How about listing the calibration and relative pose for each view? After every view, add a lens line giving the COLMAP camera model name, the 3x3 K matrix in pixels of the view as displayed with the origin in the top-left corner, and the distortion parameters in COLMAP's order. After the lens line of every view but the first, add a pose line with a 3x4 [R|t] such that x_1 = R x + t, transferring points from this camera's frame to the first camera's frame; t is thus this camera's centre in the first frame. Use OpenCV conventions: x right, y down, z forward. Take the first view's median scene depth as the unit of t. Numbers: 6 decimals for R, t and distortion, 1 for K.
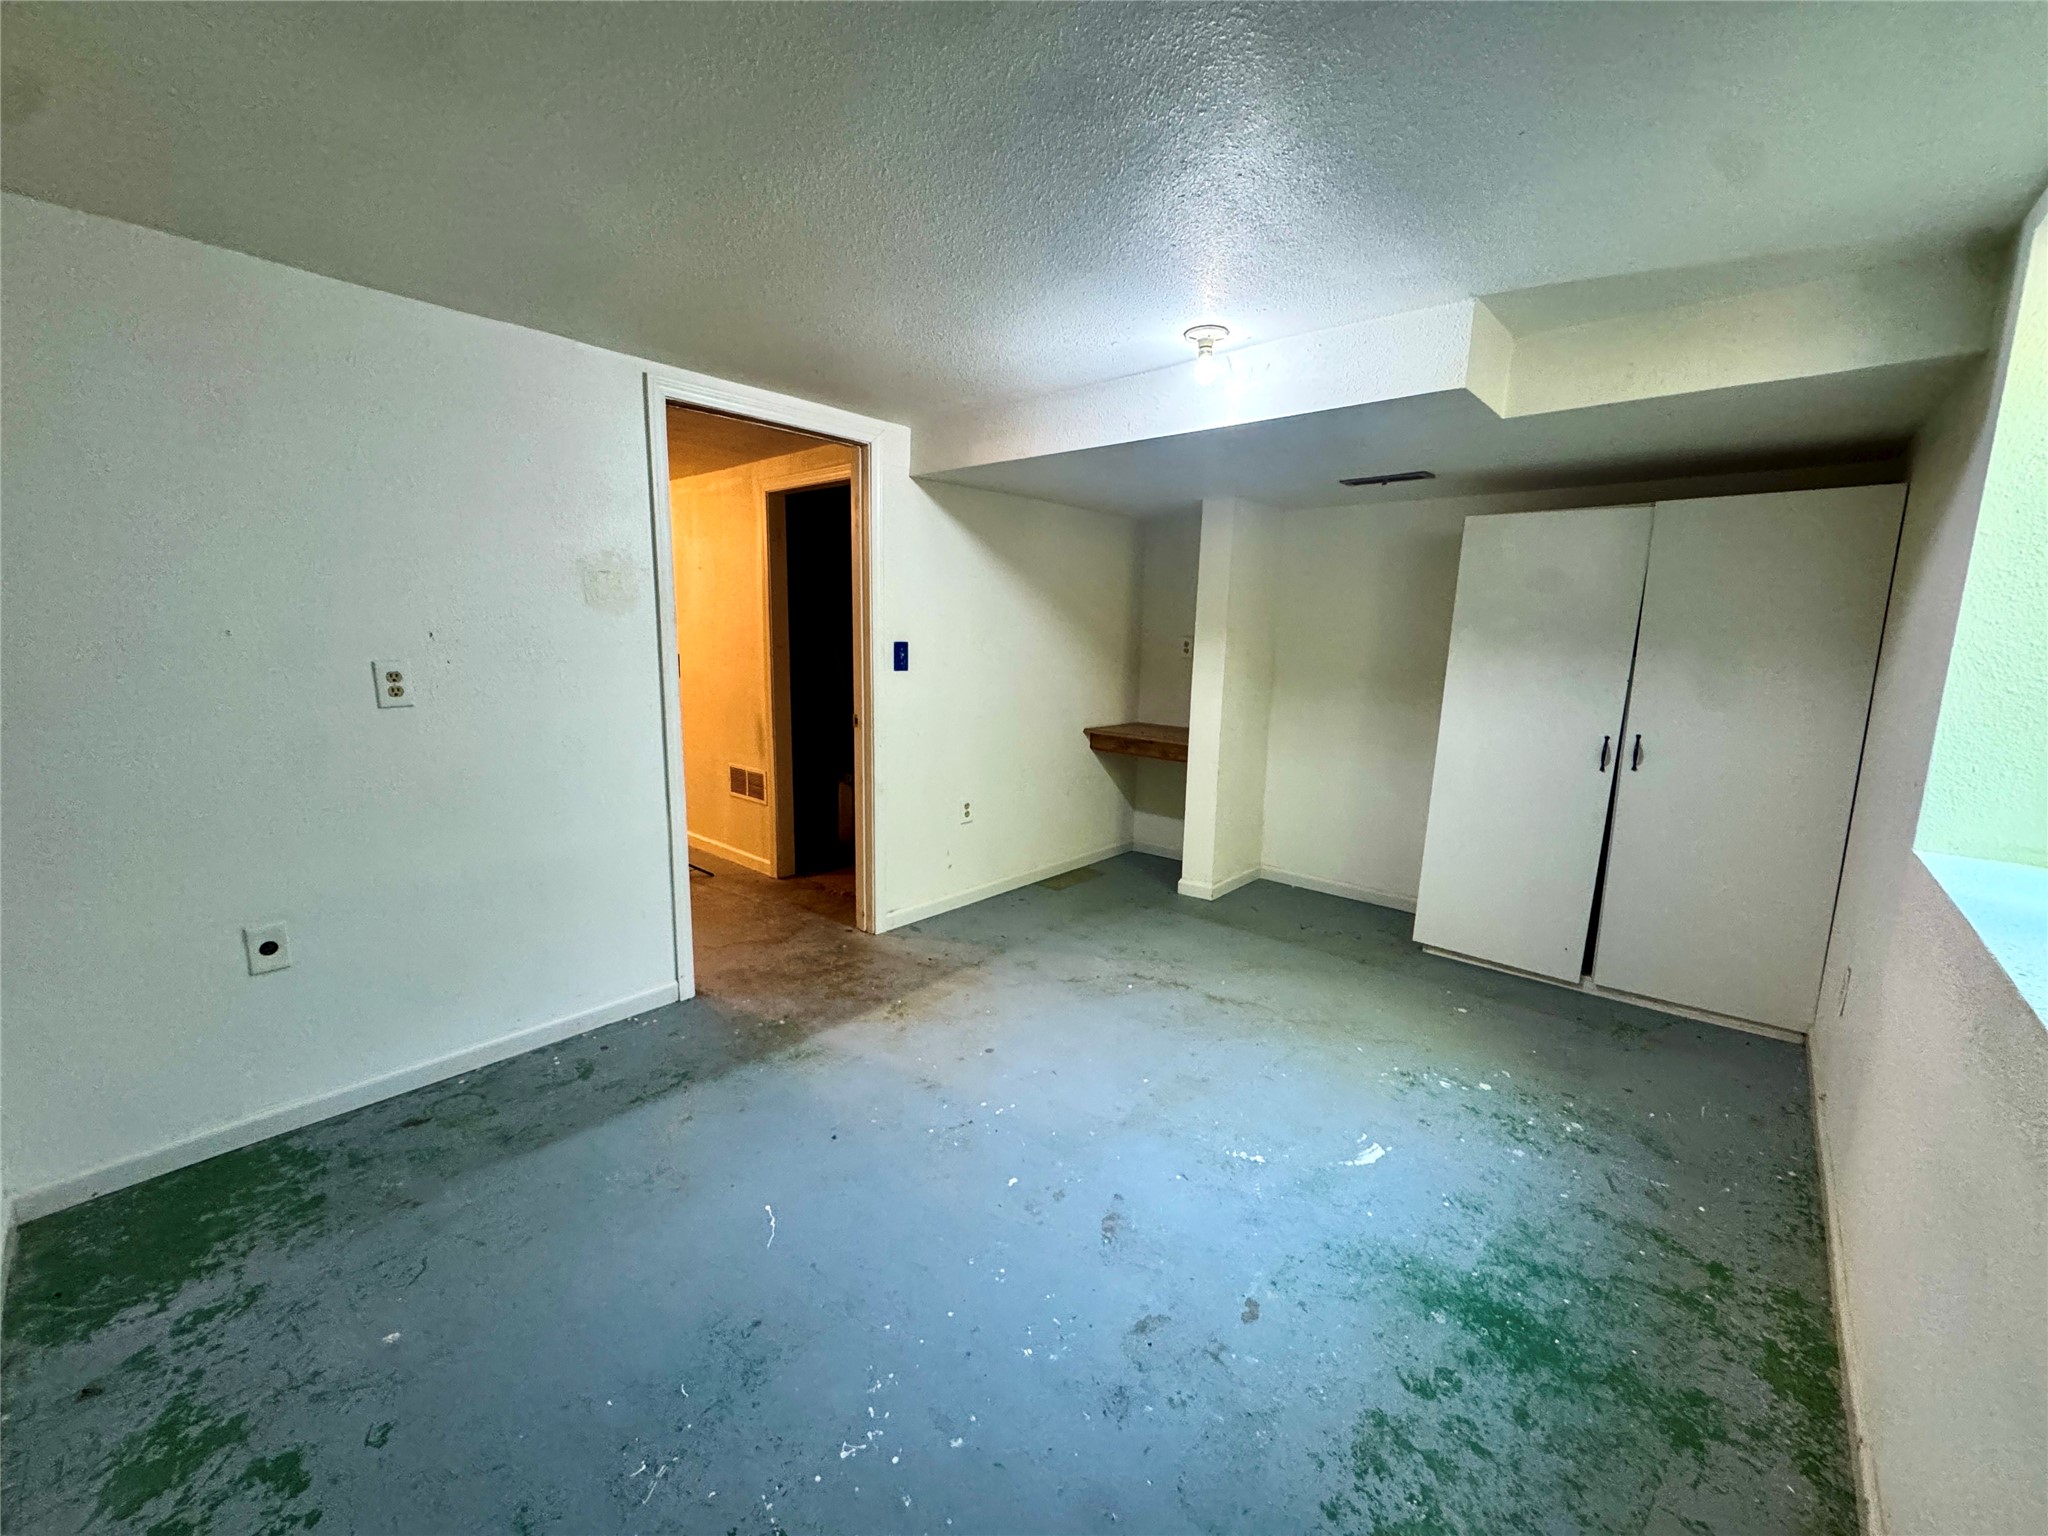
lens RADIAL K [[814.5, 0, 1024.0], [0, 814.5, 768.0], [0, 0, 1]] dist [-0.002469, -0.000539]
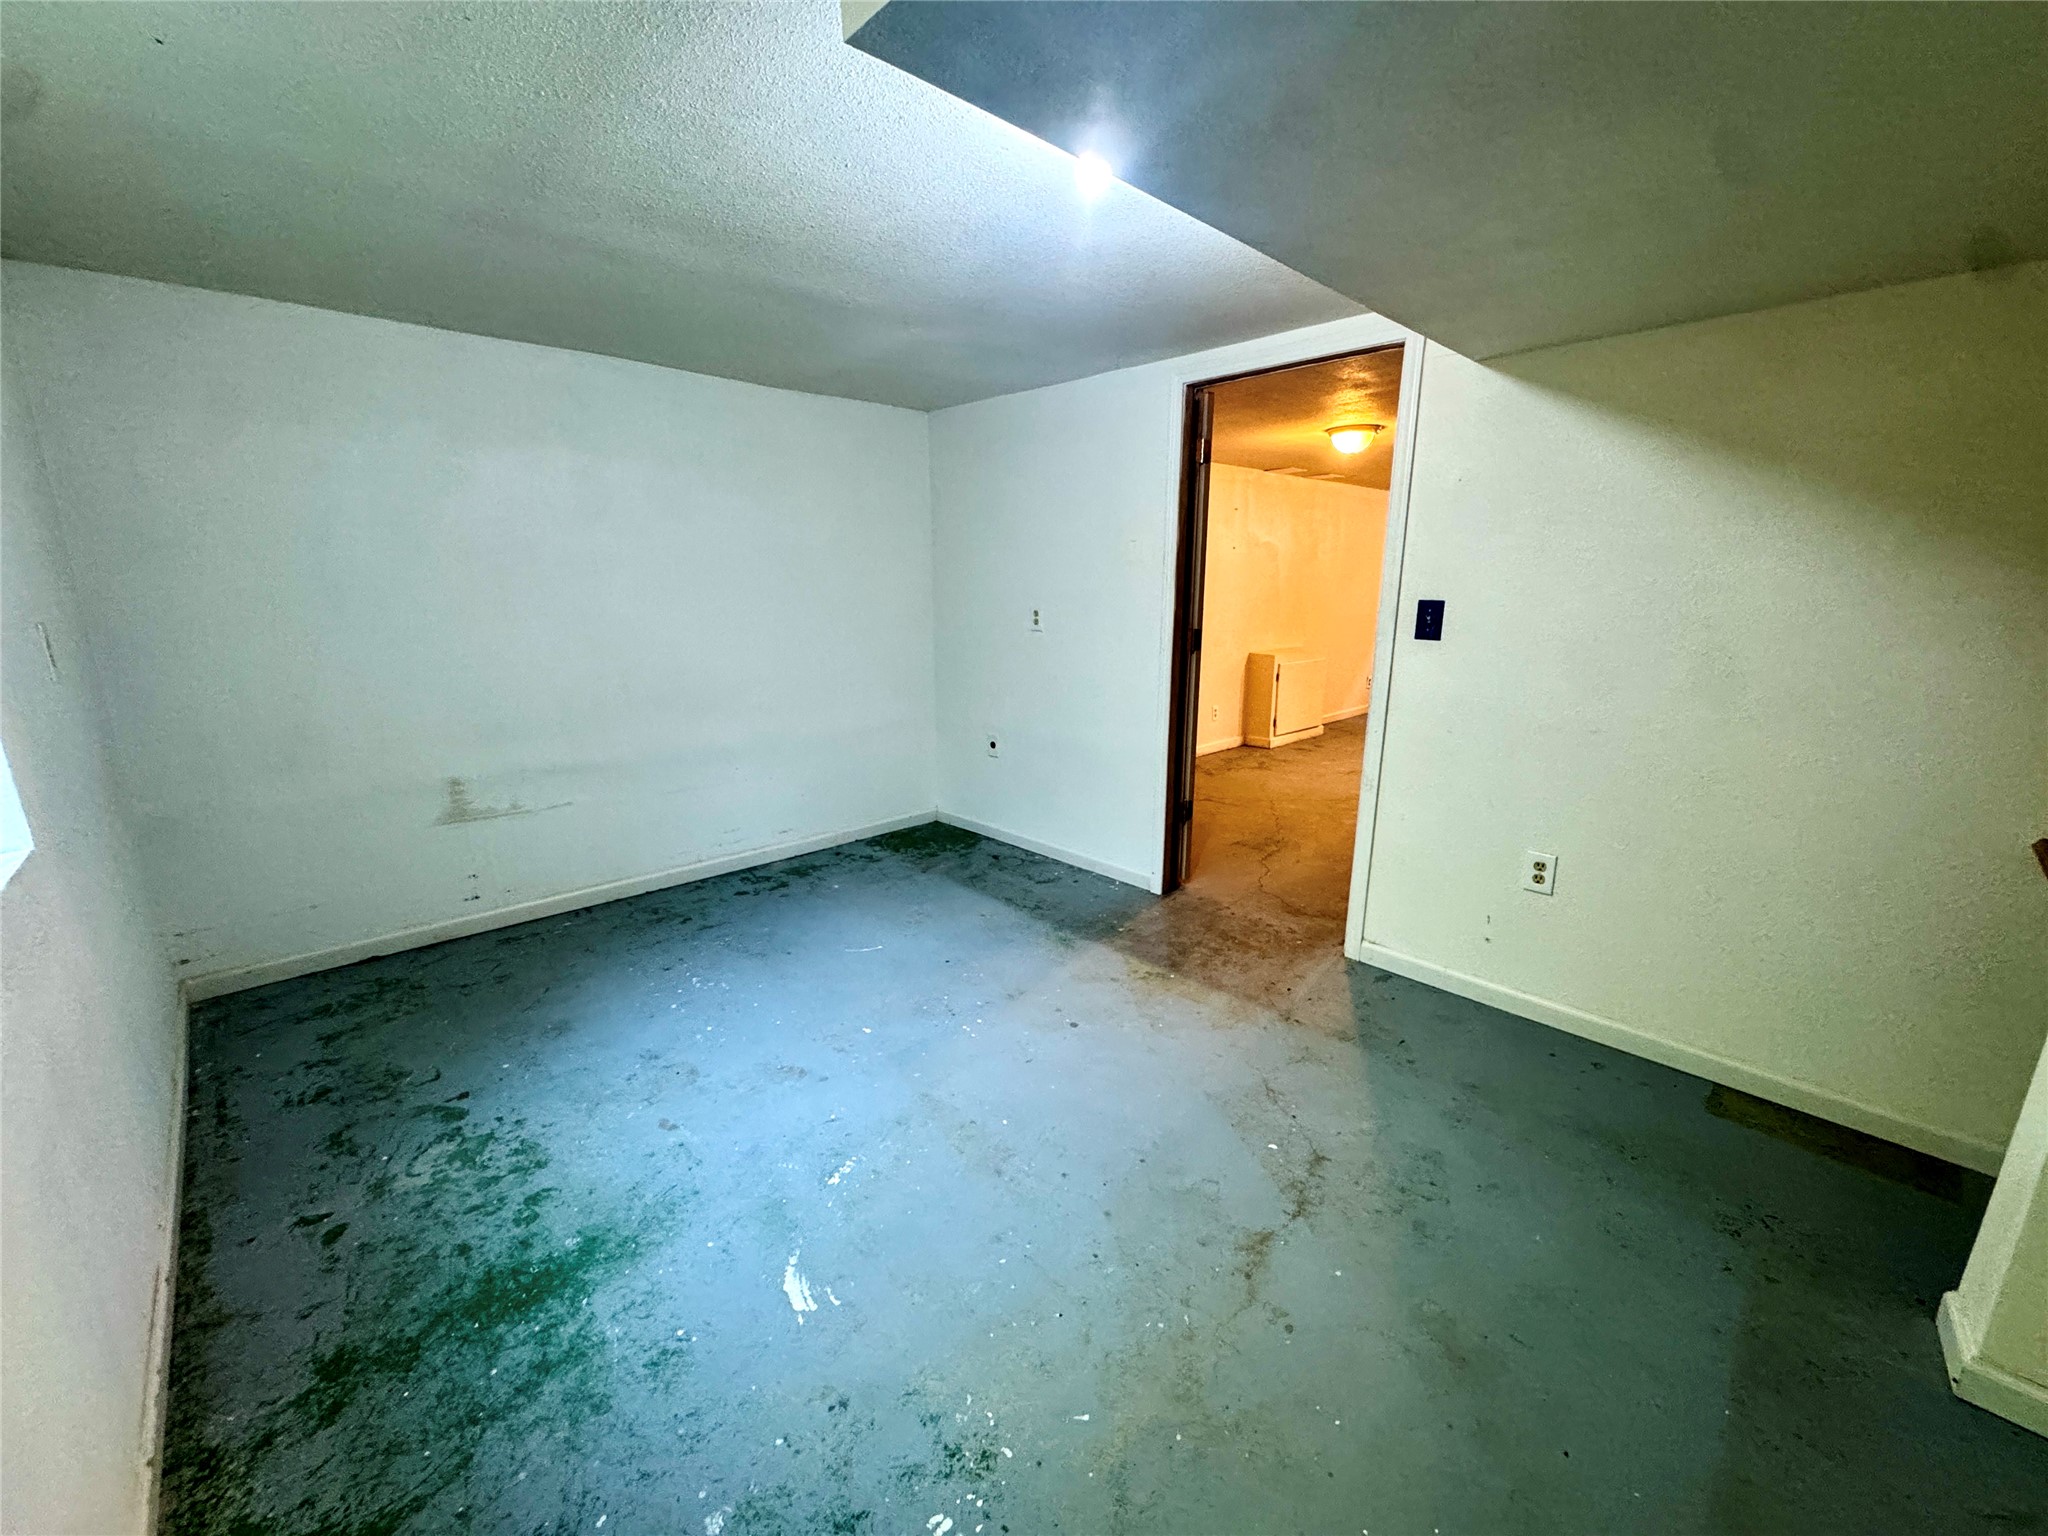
lens RADIAL K [[814.5, 0, 1024.0], [0, 814.5, 768.0], [0, 0, 1]] dist [-0.002469, -0.000539]
pose [[-0.082474, 0.210138, -0.974187, 1.042822], [-0.168526, 0.960499, 0.221452, -0.183658], [0.982241, 0.182440, -0.043802, 1.160857]]
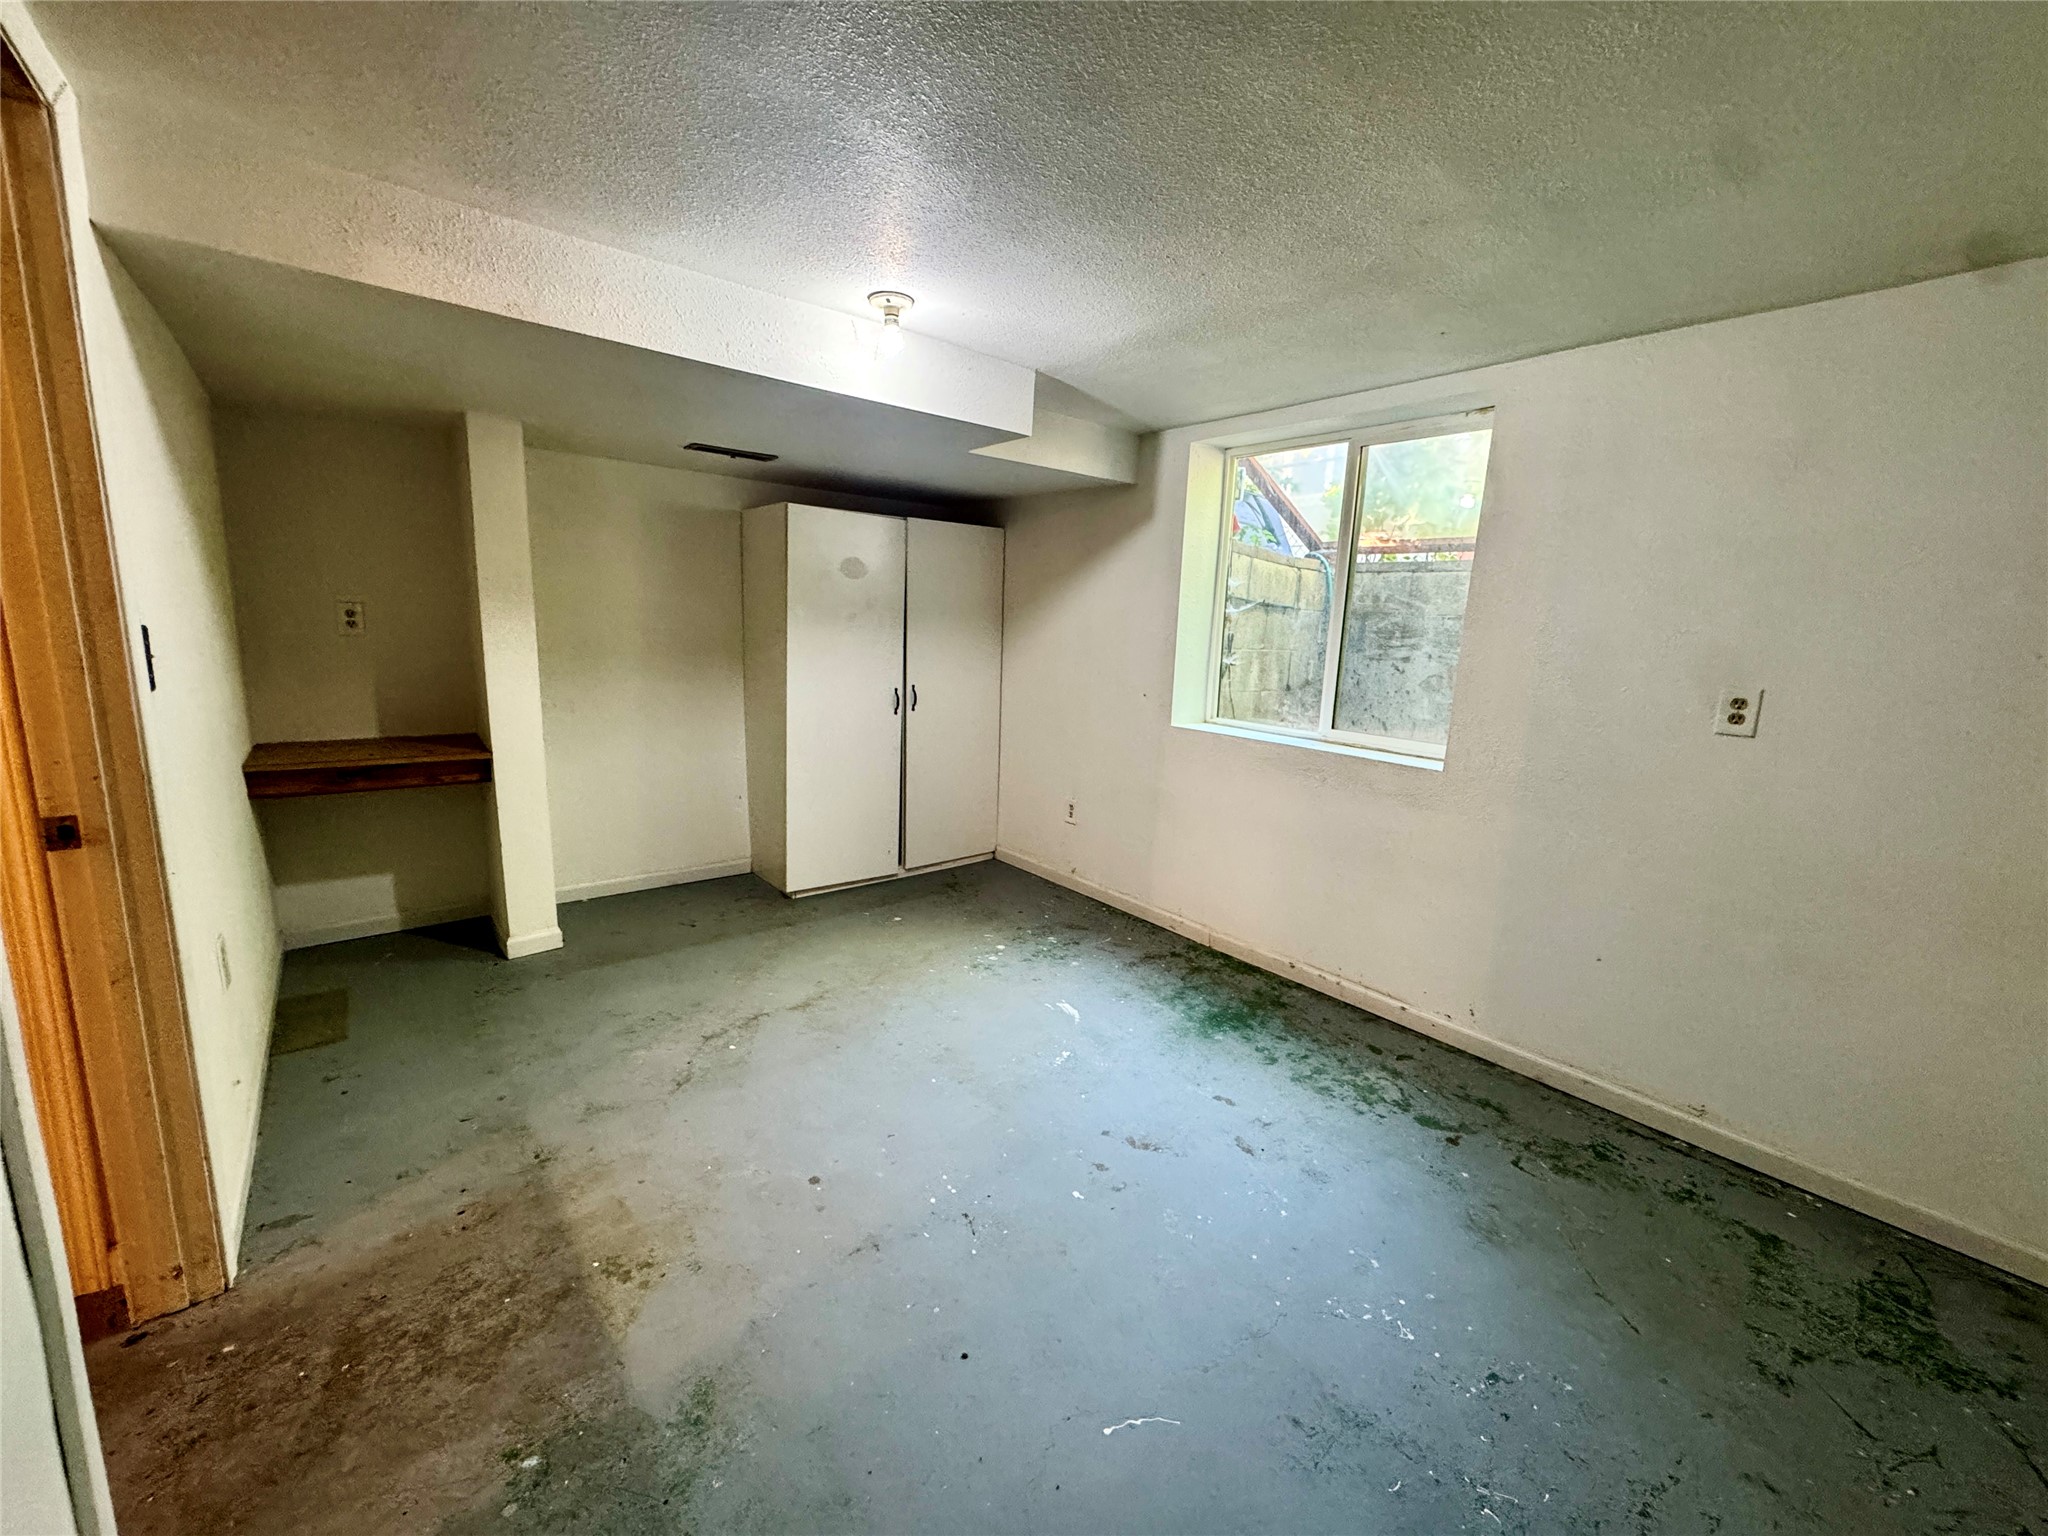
lens RADIAL K [[814.5, 0, 1024.0], [0, 814.5, 768.0], [0, 0, 1]] dist [-0.002469, -0.000539]
pose [[0.159835, -0.188061, 0.969064, -0.833474], [0.128280, 0.977318, 0.168504, -0.157127], [-0.978773, 0.097379, 0.180334, 0.798927]]
